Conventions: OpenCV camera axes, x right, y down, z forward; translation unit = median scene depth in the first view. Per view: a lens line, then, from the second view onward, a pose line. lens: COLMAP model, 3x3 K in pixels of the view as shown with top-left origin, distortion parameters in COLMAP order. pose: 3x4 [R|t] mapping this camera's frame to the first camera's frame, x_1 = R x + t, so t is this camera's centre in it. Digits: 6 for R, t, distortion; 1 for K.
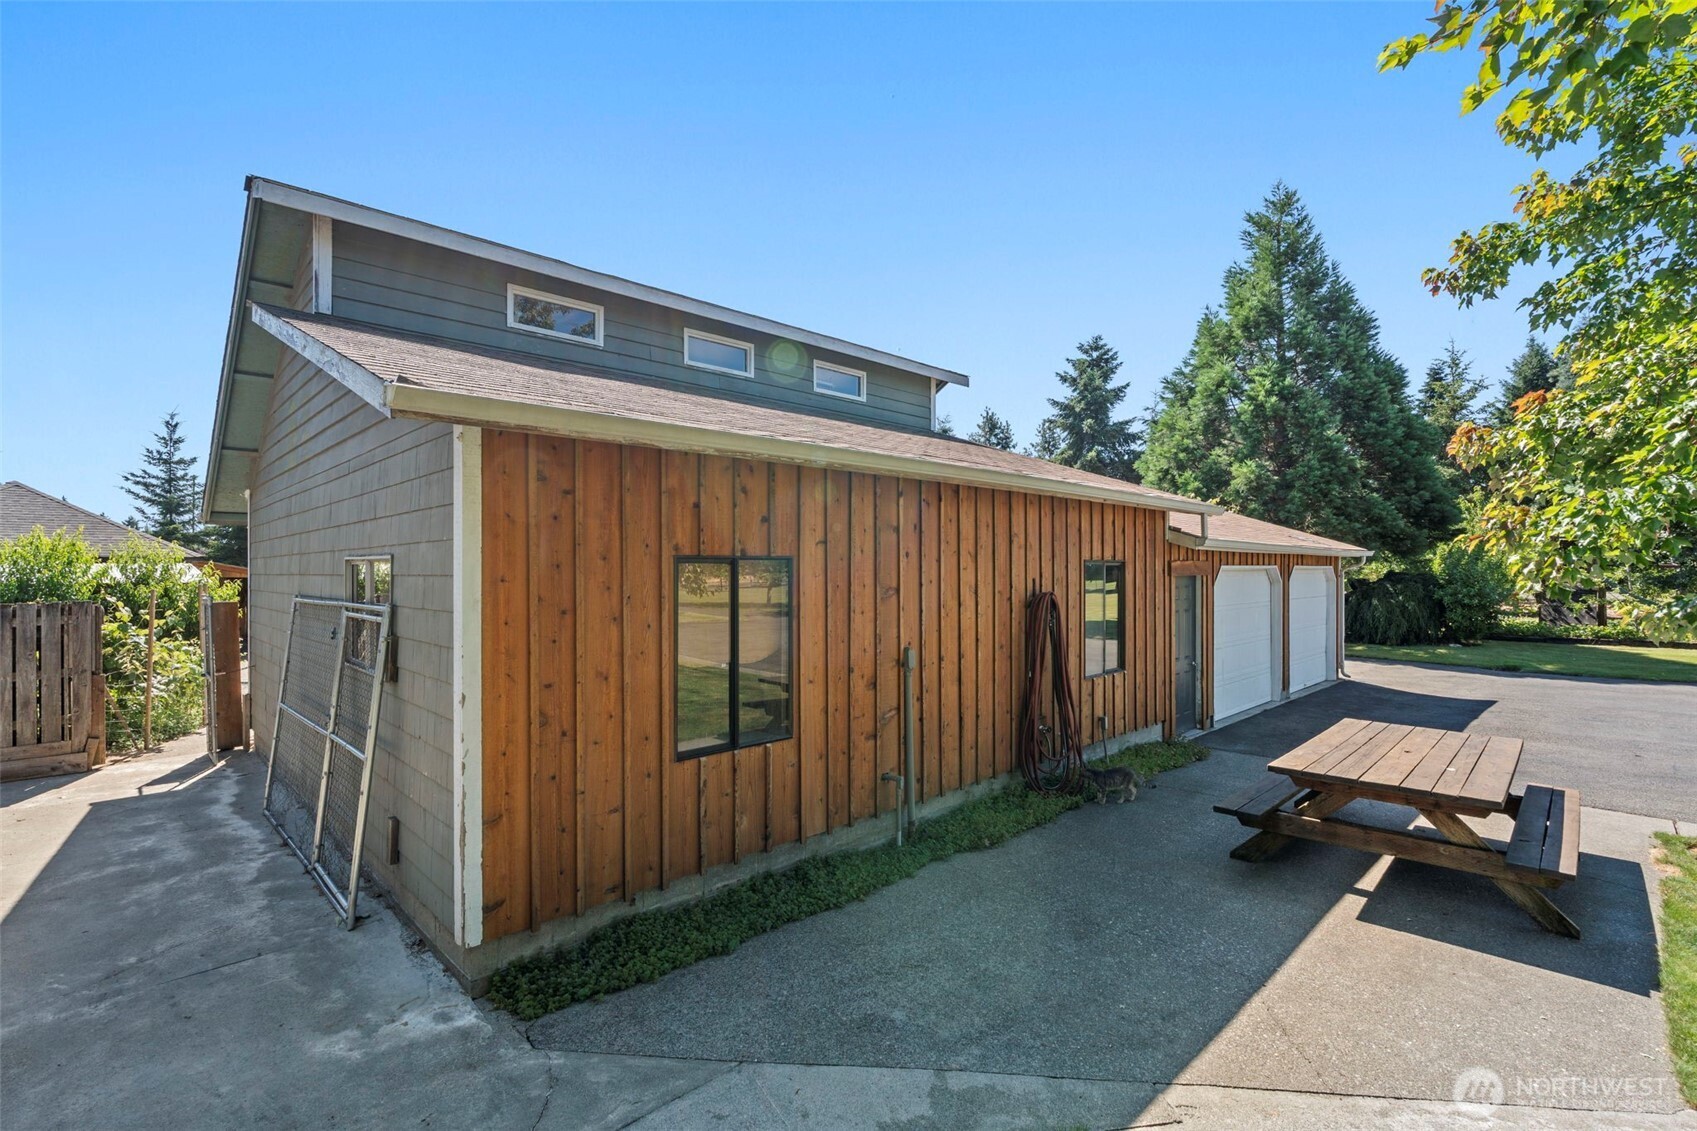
lens RADIAL K [[772.7, 0, 848.5], [0, 772.7, 565.5], [0, 0, 1]] dist [-0.001721, -0.000184]
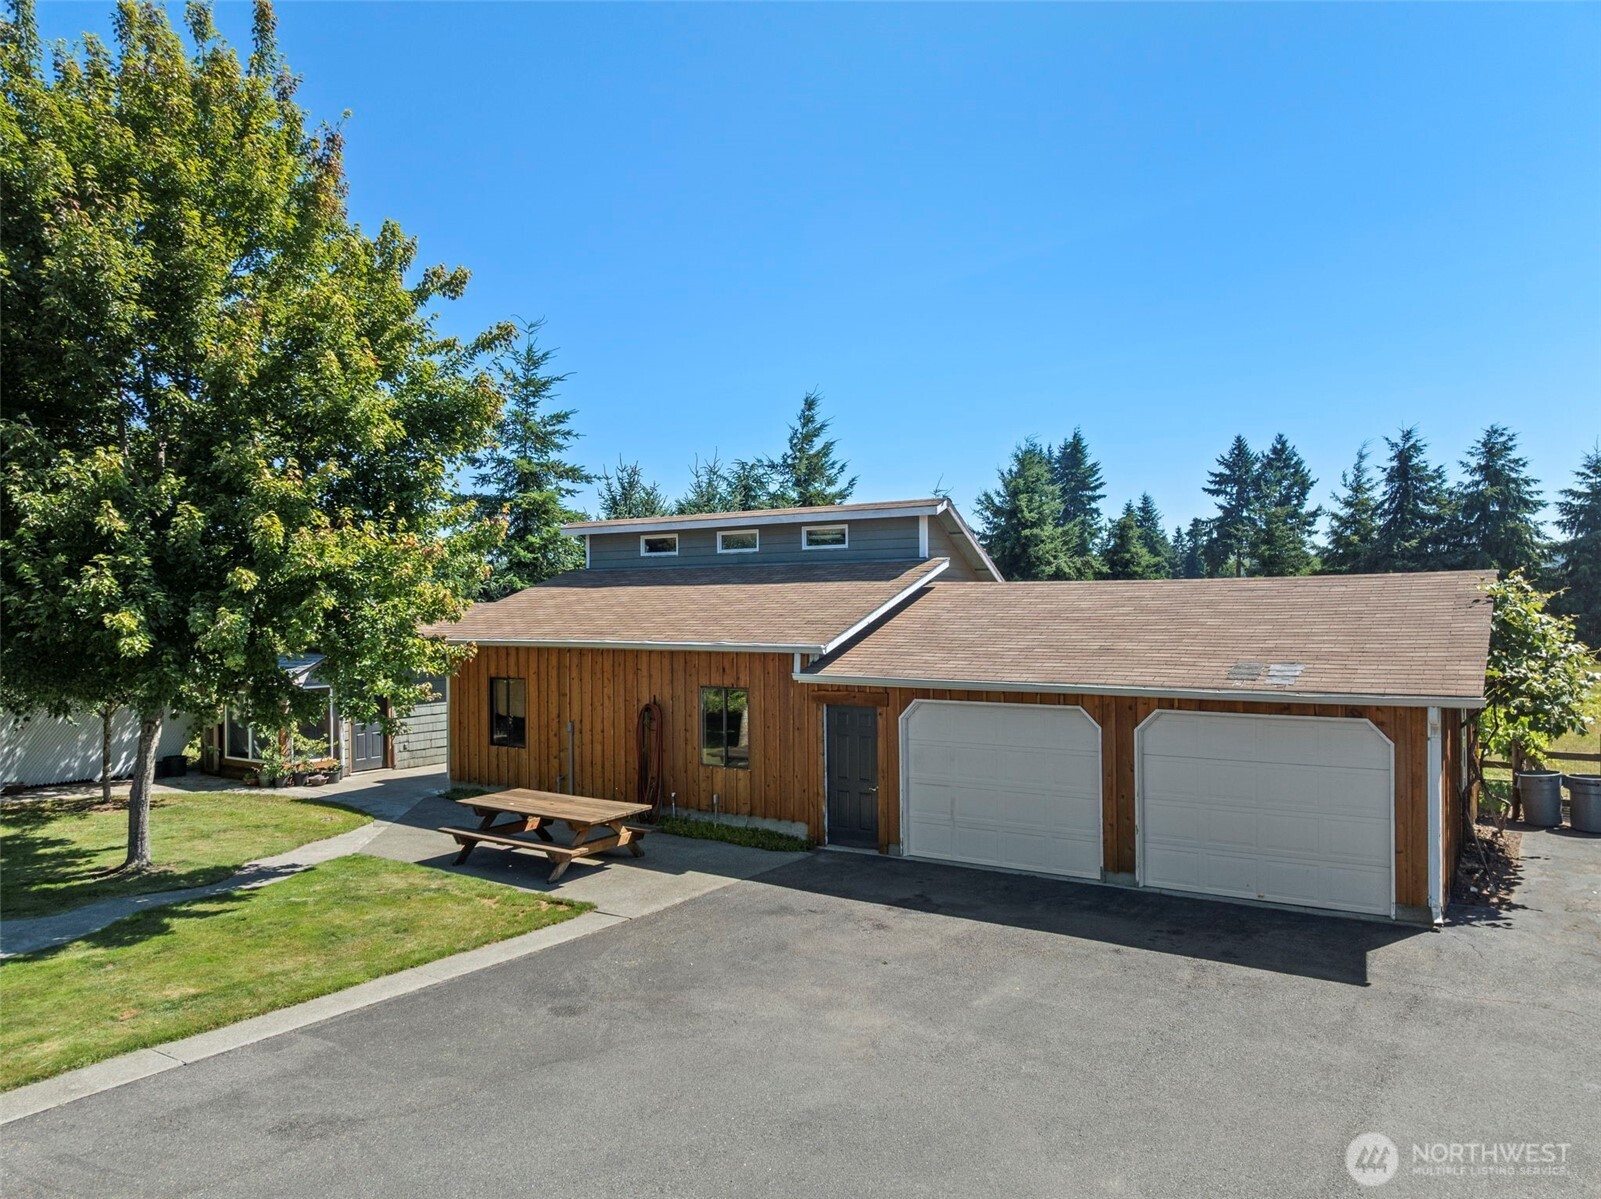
lens RADIAL K [[1132.4, 0, 800.5], [0, 1132.4, 599.5], [0, 0, 1]] dist [-0.040161, 0.002491]
pose [[0.204184, -0.001748, -0.978931, 3.639476], [0.009710, 0.999953, 0.000239, -0.254759], [0.978884, -0.009554, 0.204191, 1.088200]]
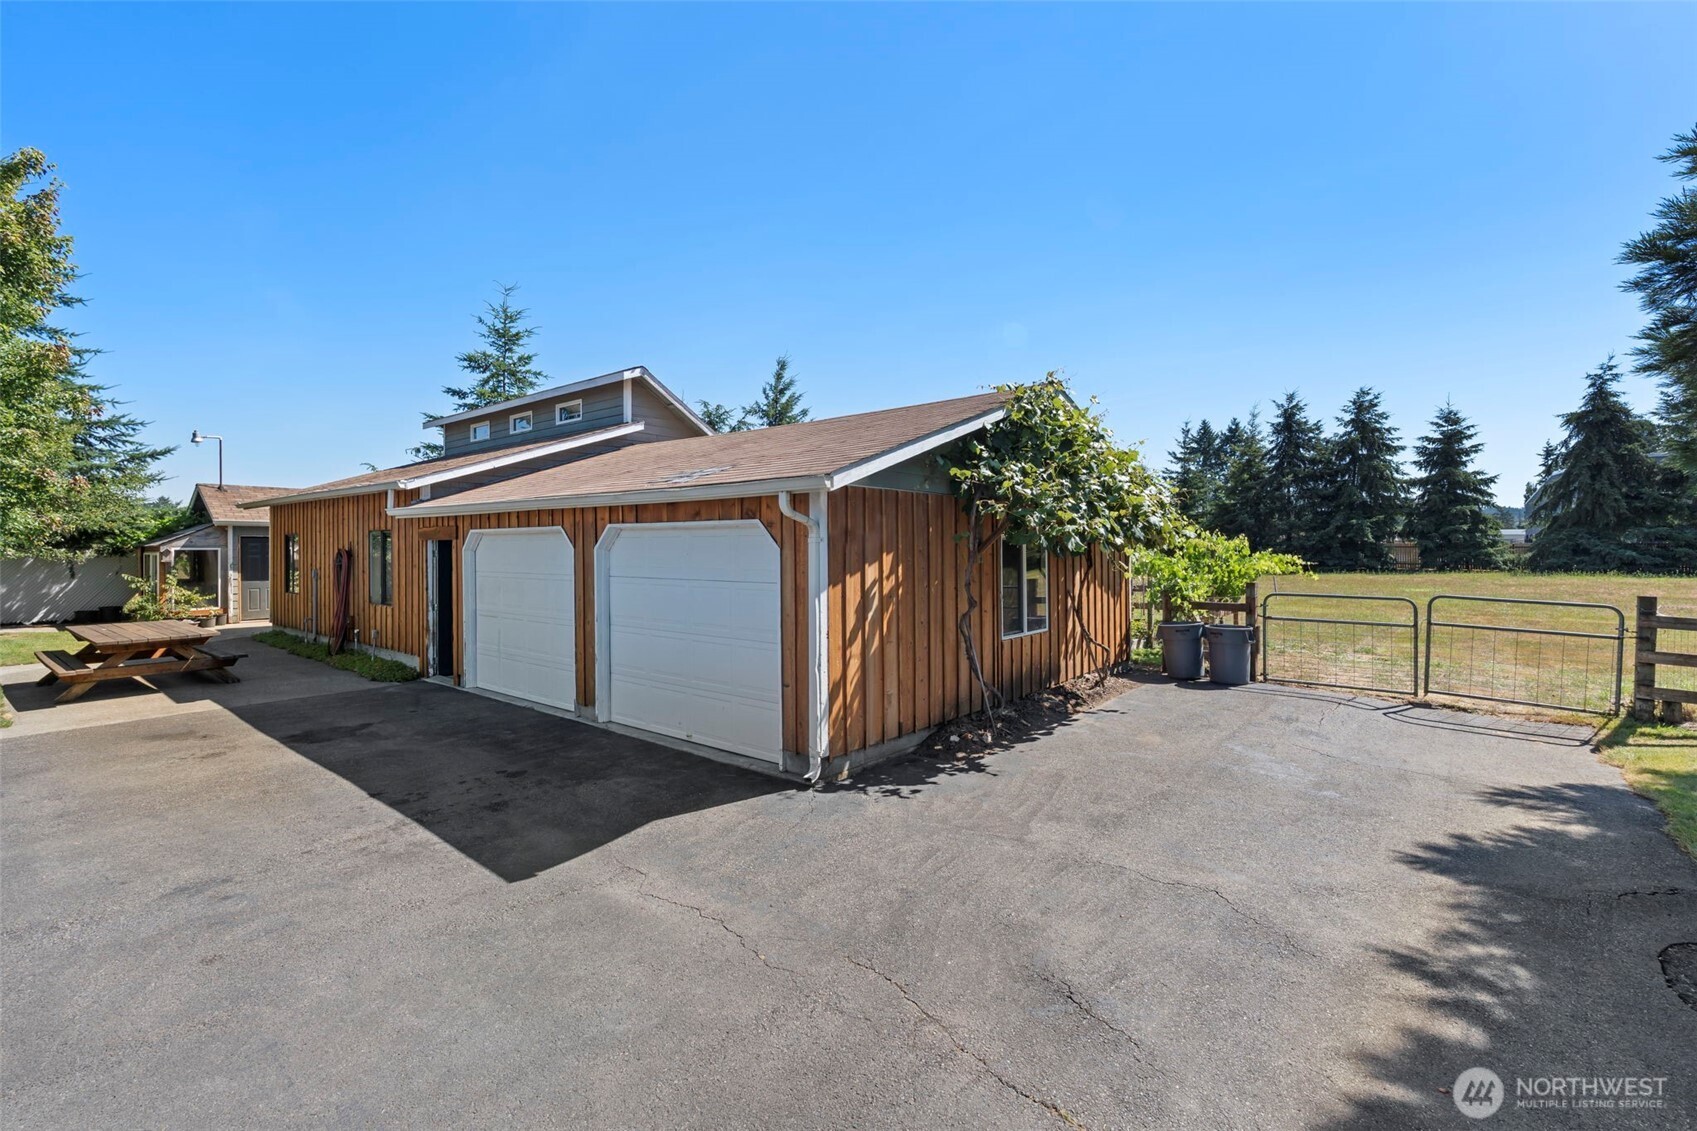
lens RADIAL K [[748.0, 0, 852.4], [0, 748.0, 542.0], [0, 0, 1]] dist [-0.003729, 0.000086]
pose [[0.112741, -0.000646, -0.993624, 2.894100], [0.006662, 0.999978, 0.000106, 0.033664], [0.993602, -0.006631, 0.112742, 2.674244]]
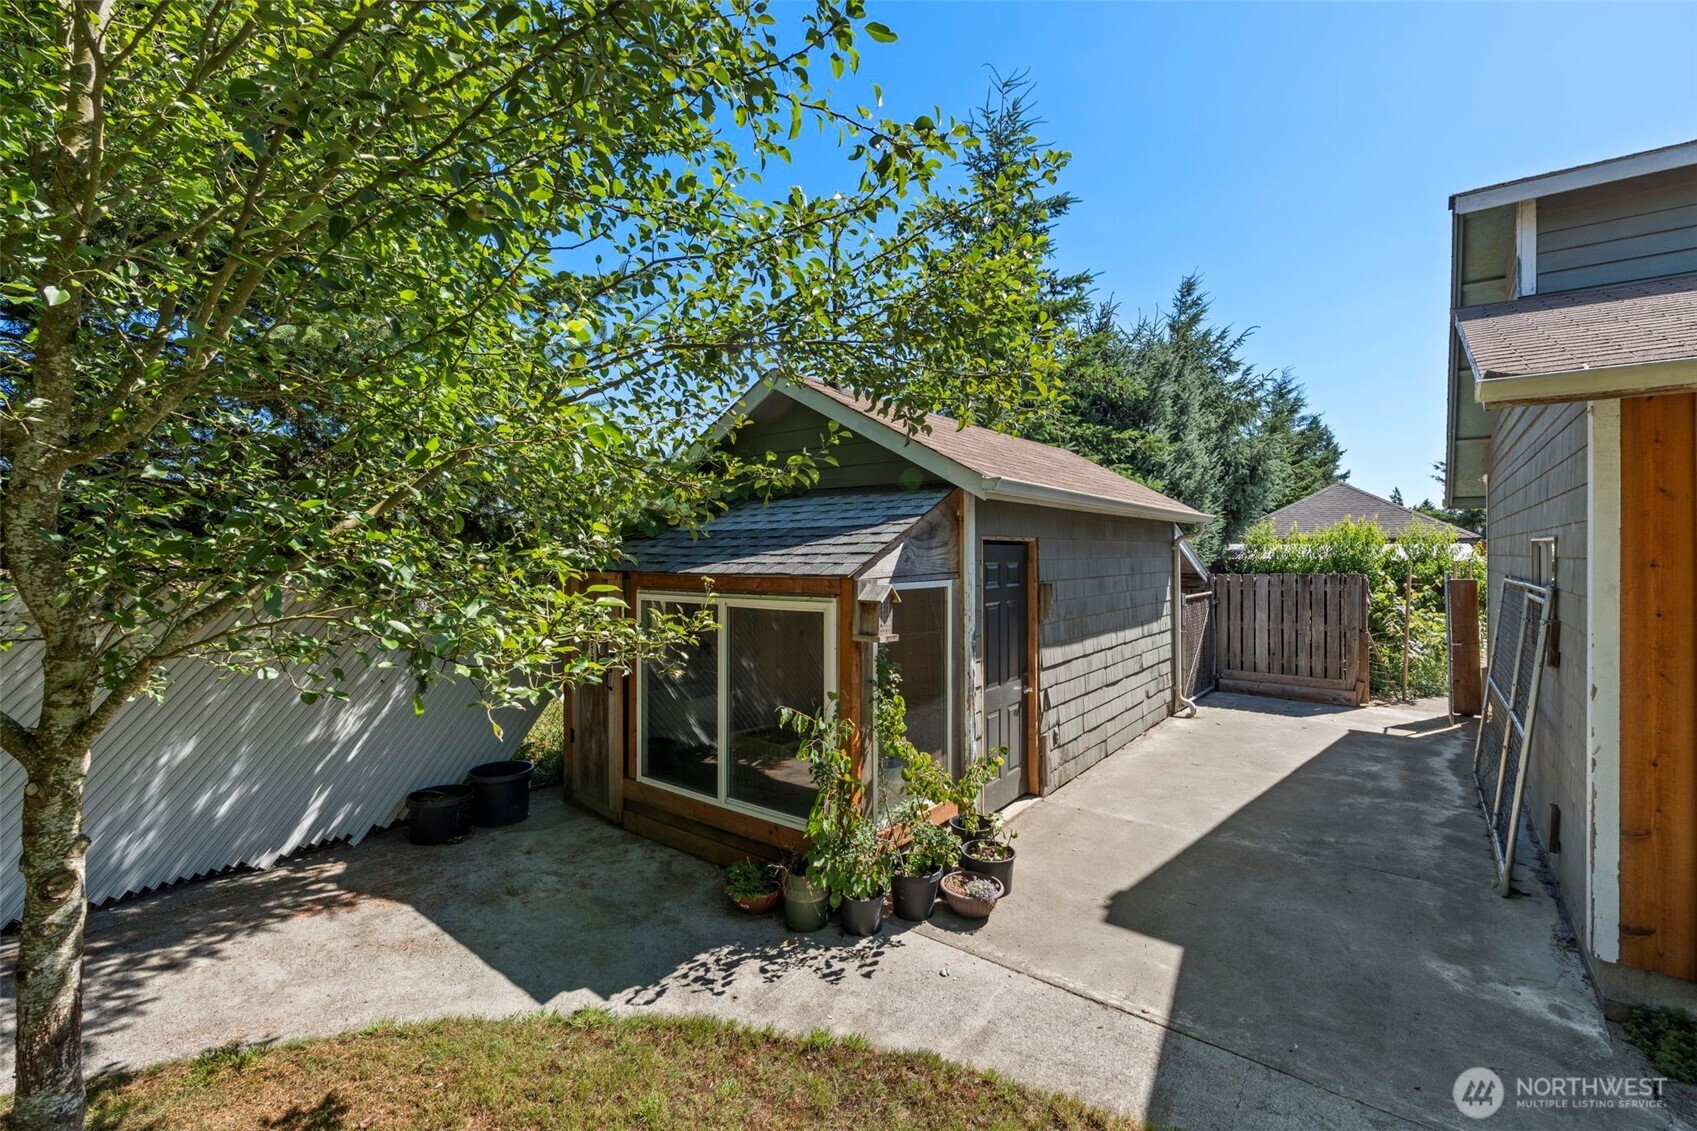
lens RADIAL K [[748.5, 0, 851.5], [0, 748.5, 549.8], [0, 0, 1]] dist [-0.003553, 0.000383]
pose [[0.143420, 0.005991, -0.989644, 0.187125], [0.000315, 0.999981, 0.006099, -0.002615], [0.989662, -0.001187, 0.143415, -0.014213]]
